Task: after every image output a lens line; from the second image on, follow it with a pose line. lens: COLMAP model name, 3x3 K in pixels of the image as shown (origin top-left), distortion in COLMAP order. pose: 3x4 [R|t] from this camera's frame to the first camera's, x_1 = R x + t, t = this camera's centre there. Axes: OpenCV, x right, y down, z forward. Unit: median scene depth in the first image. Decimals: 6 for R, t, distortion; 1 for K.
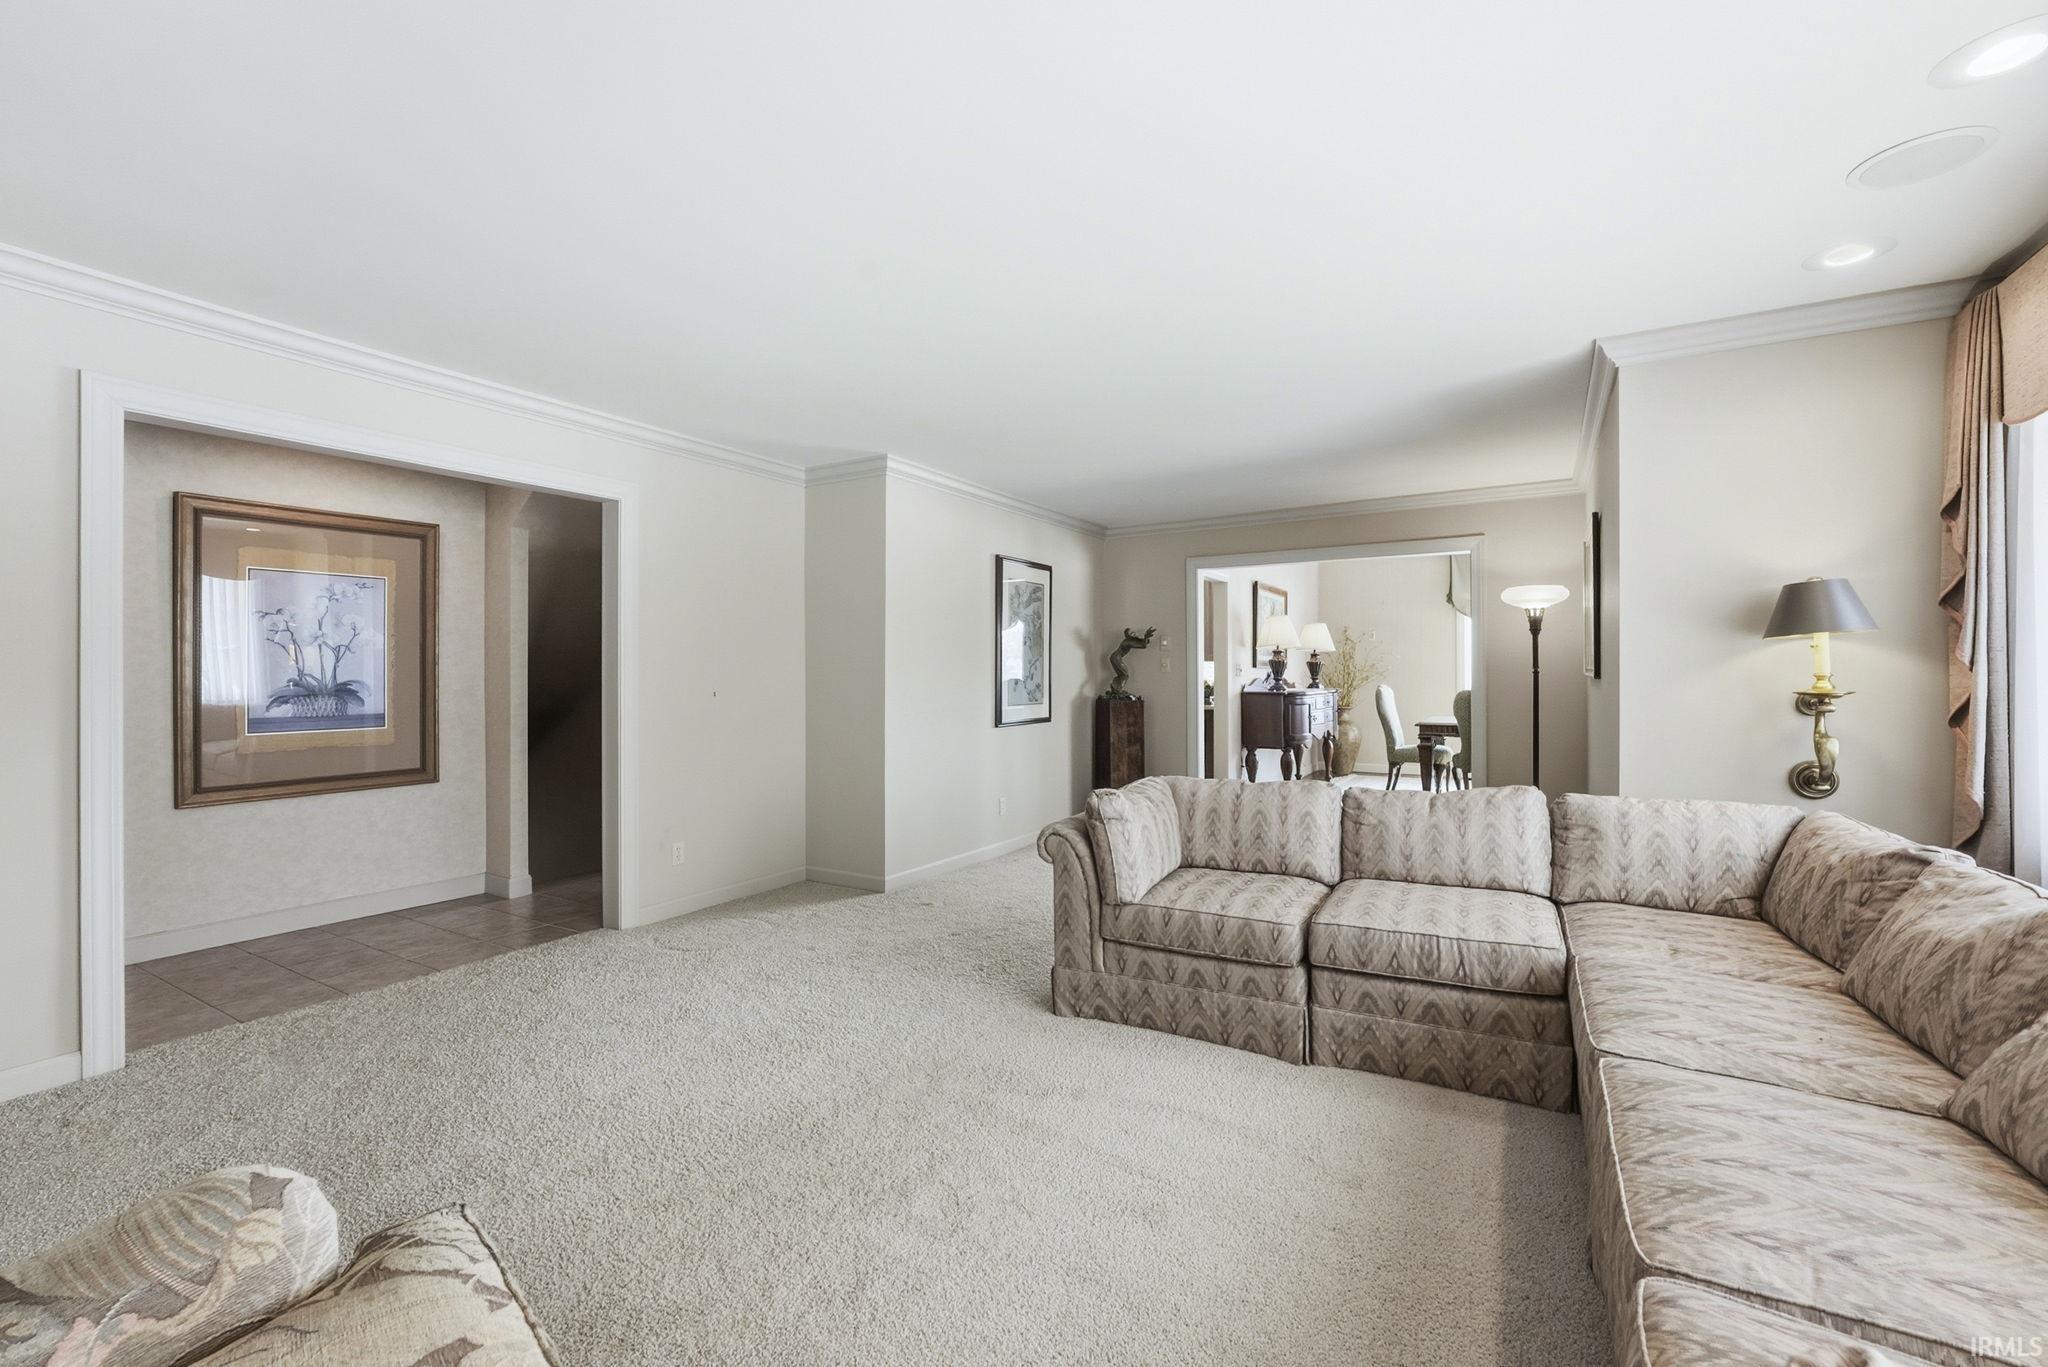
lens RADIAL K [[845.6, 0, 1021.7], [0, 845.6, 678.9], [0, 0, 1]] dist [-0.023187, 0.000670]
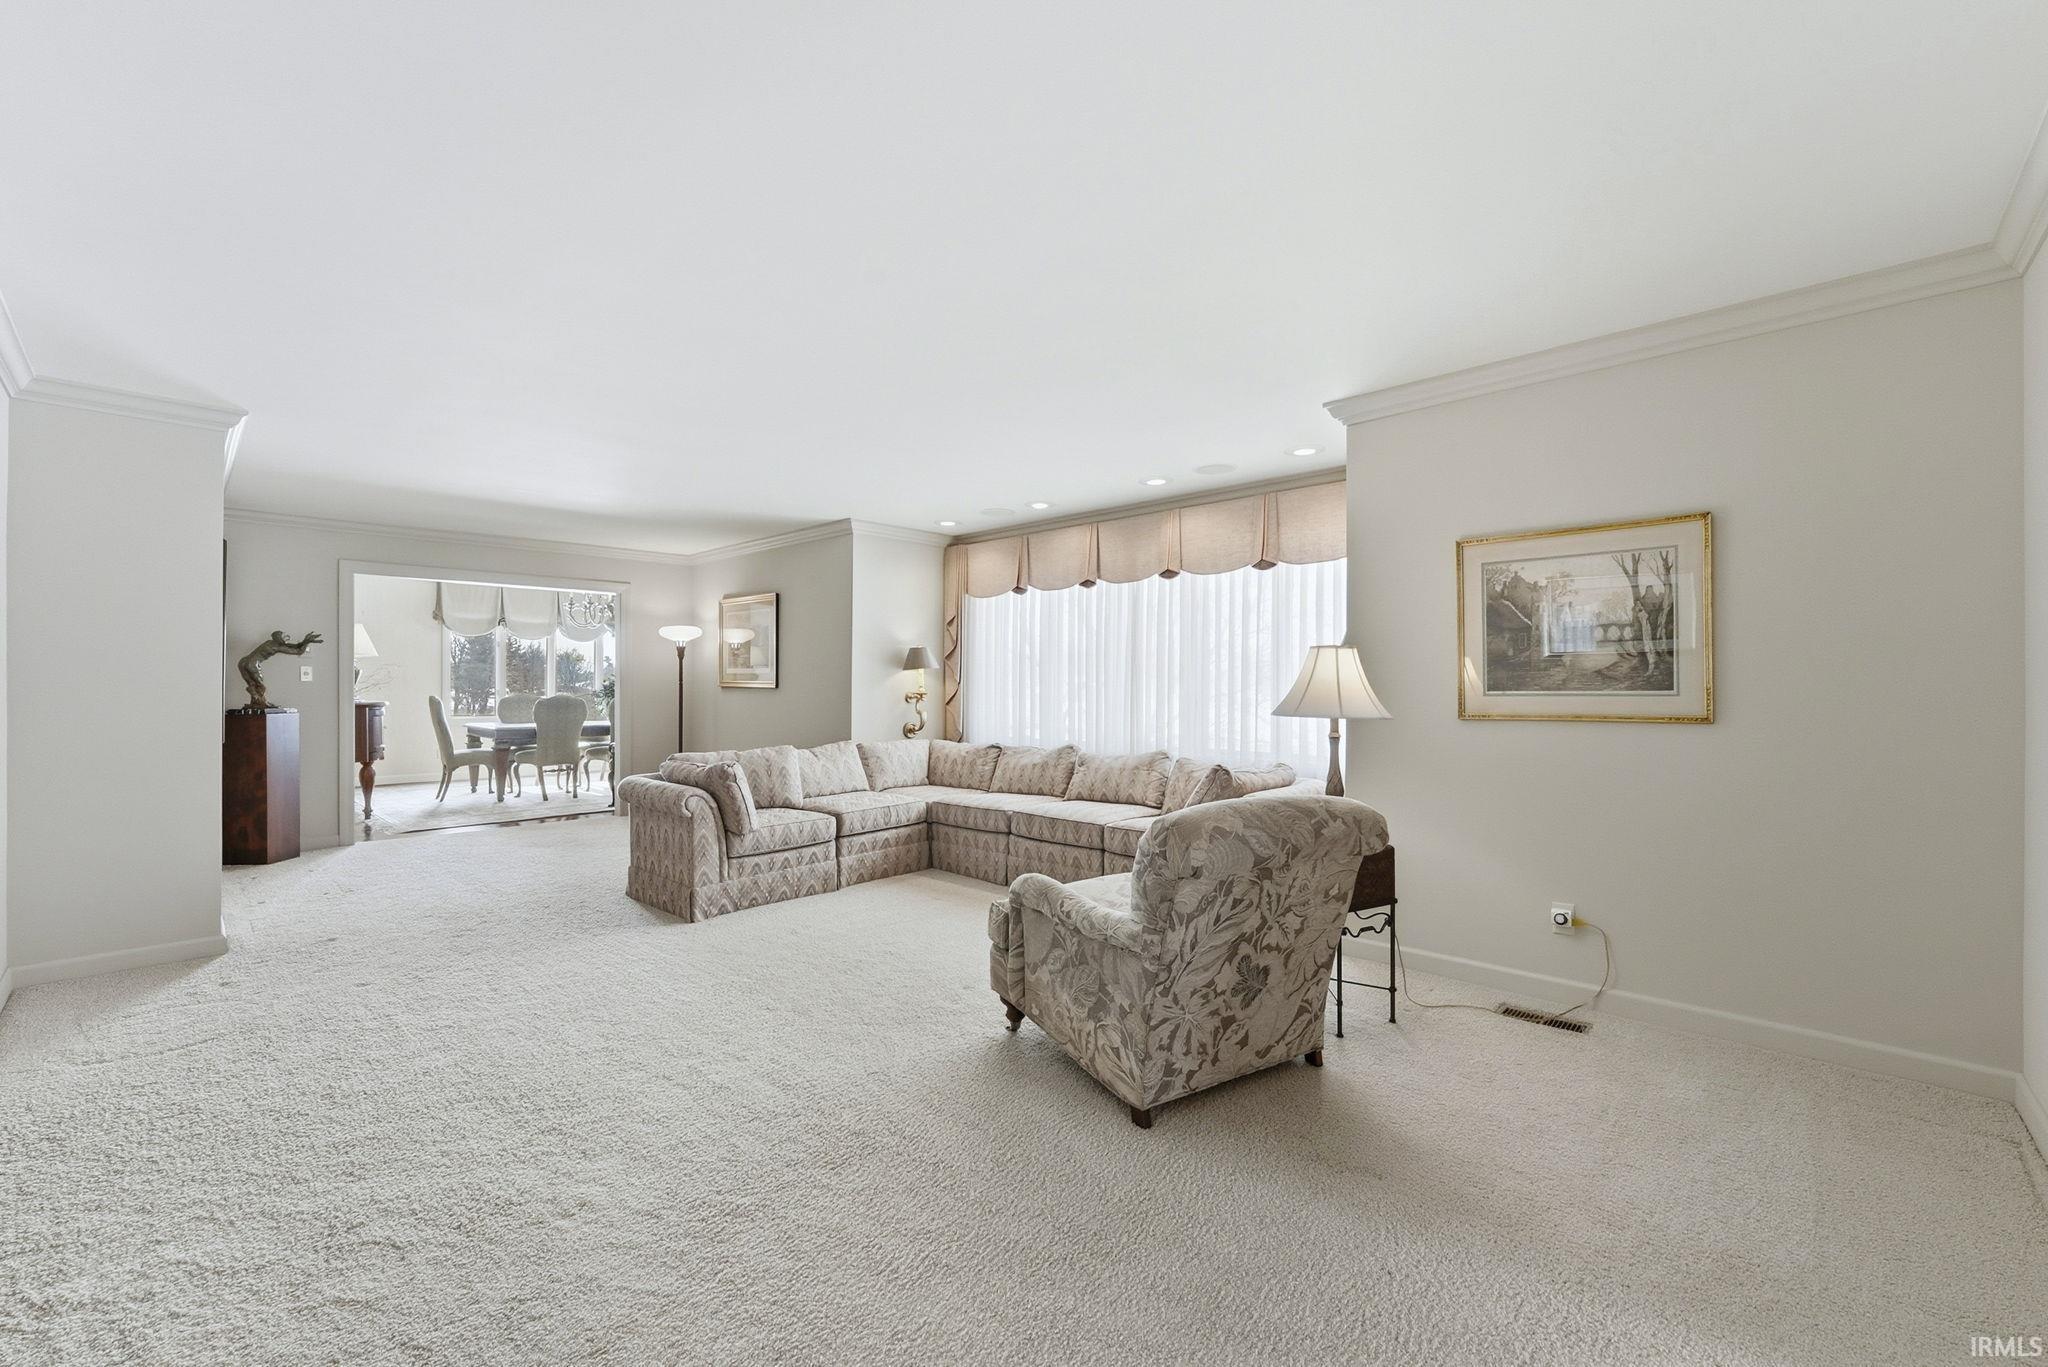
lens RADIAL K [[845.6, 0, 1029.9], [0, 845.6, 683.9], [0, 0, 1]] dist [-0.023187, 0.000670]
pose [[0.214128, 0.007477, 0.976777, -1.375410], [0.002052, 0.999965, -0.008104, 0.008997], [-0.976803, 0.003740, 0.214105, 0.158589]]
